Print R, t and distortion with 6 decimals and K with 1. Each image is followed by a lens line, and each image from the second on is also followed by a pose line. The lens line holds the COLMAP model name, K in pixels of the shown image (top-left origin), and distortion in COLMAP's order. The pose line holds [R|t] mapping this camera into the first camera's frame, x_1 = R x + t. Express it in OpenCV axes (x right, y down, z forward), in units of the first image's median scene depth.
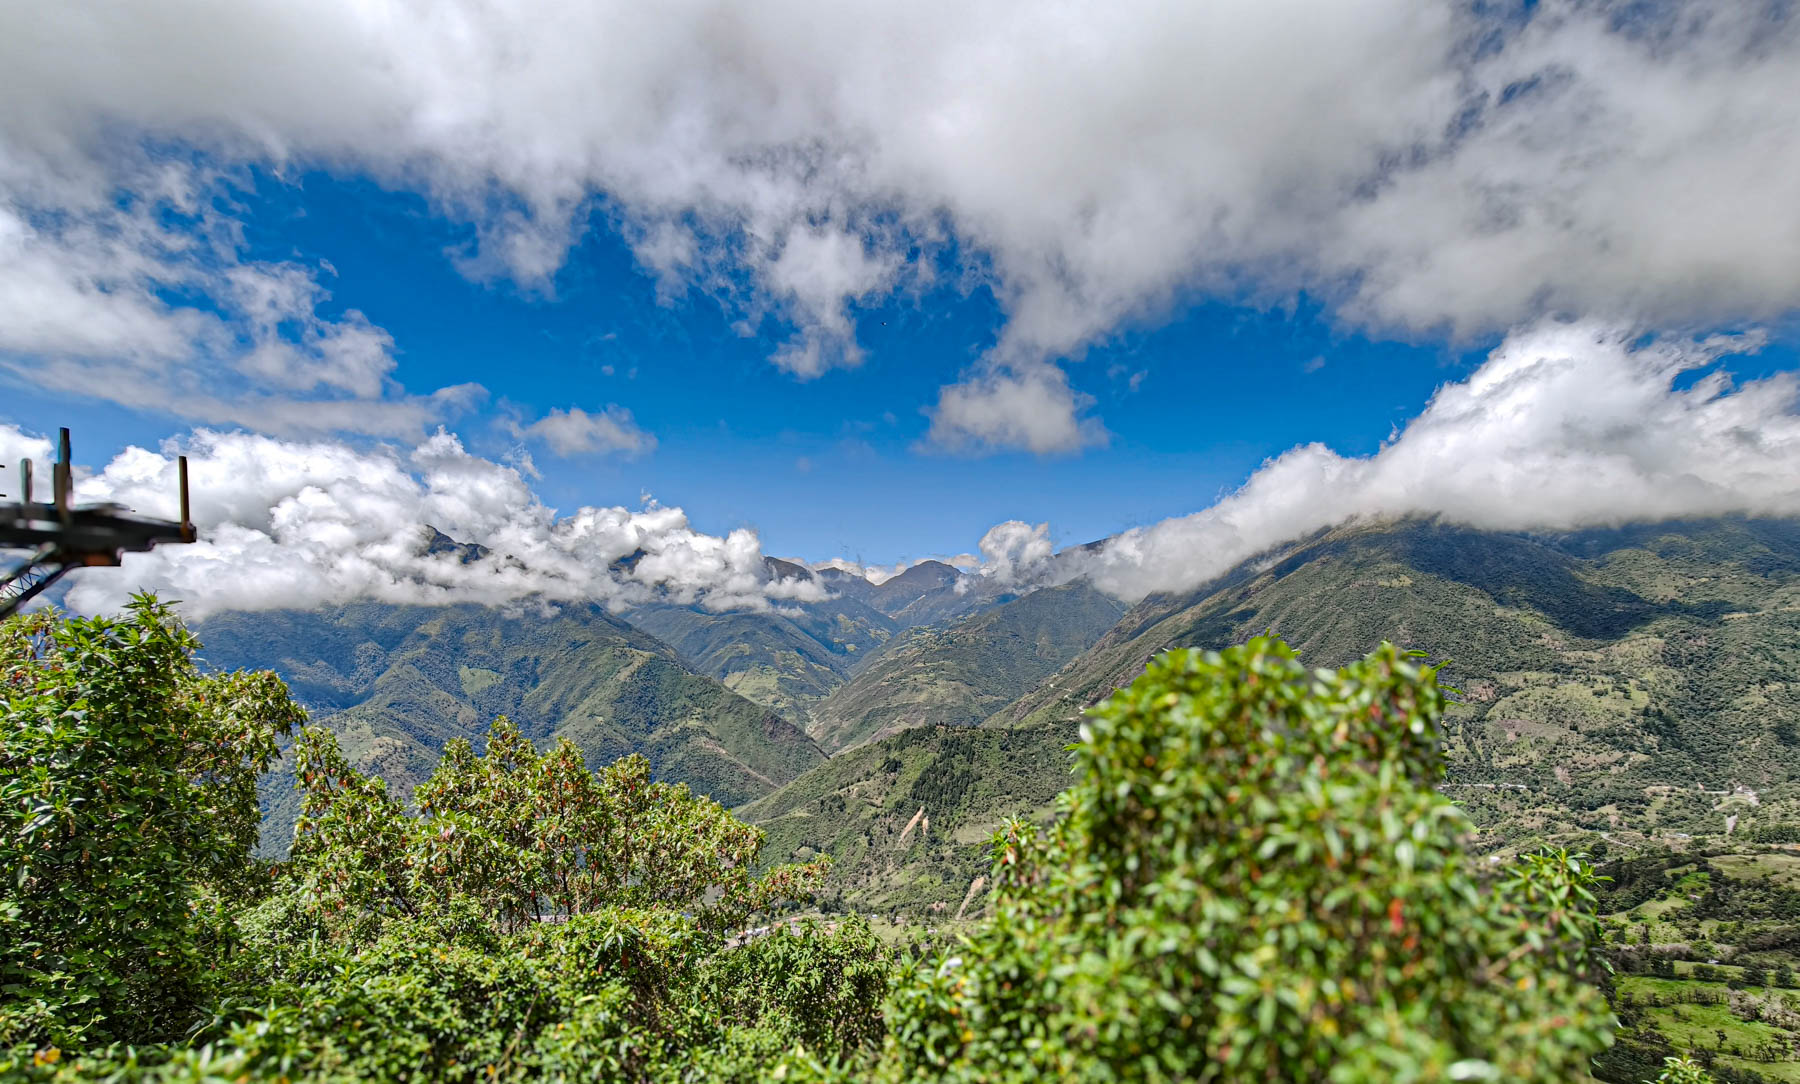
lens RADIAL K [[811.6, 0, 894.0], [0, 811.6, 677.6], [0, 0, 1]] dist [0.002443, -0.000256]
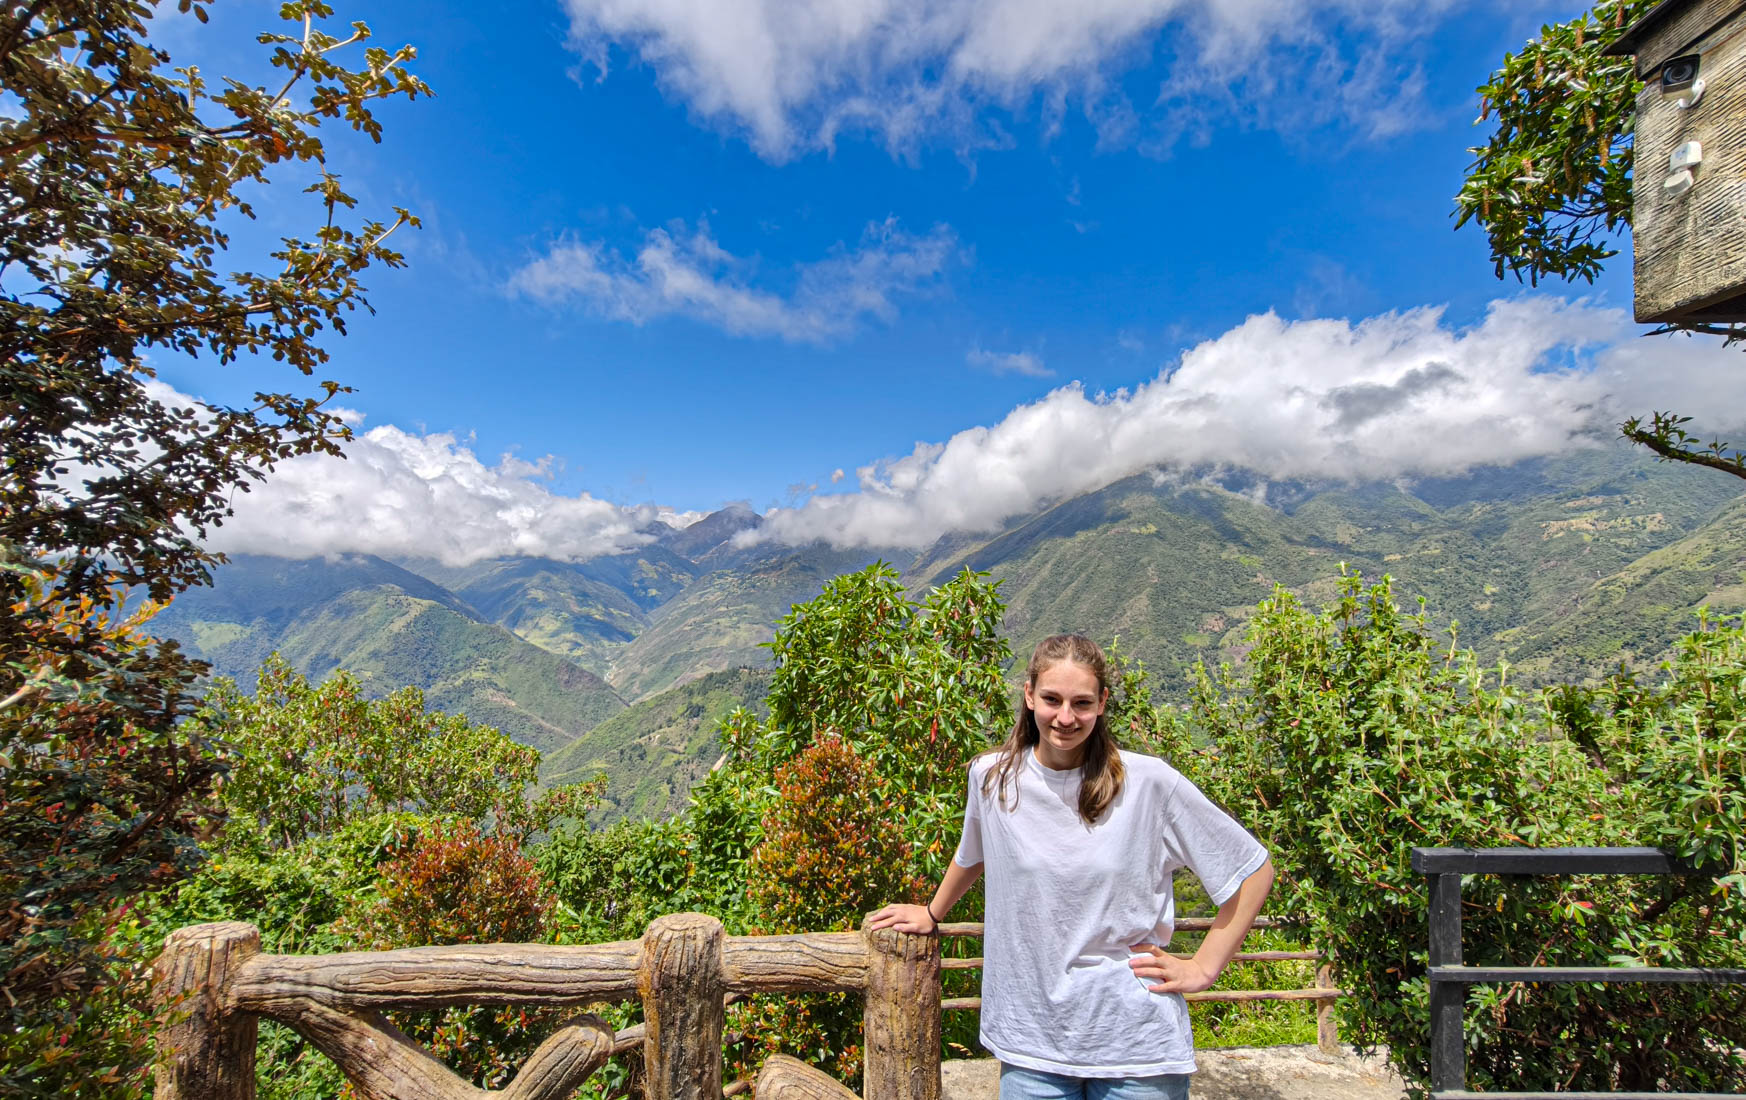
lens RADIAL K [[789.4, 0, 870.4], [0, 789.4, 568.0], [0, 0, 1]] dist [0.003513, 0.001870]
pose [[0.976529, -0.006112, 0.215297, 0.047643], [0.020311, 0.997756, -0.063803, 0.018243], [-0.214424, 0.066678, 0.974462, -0.160812]]
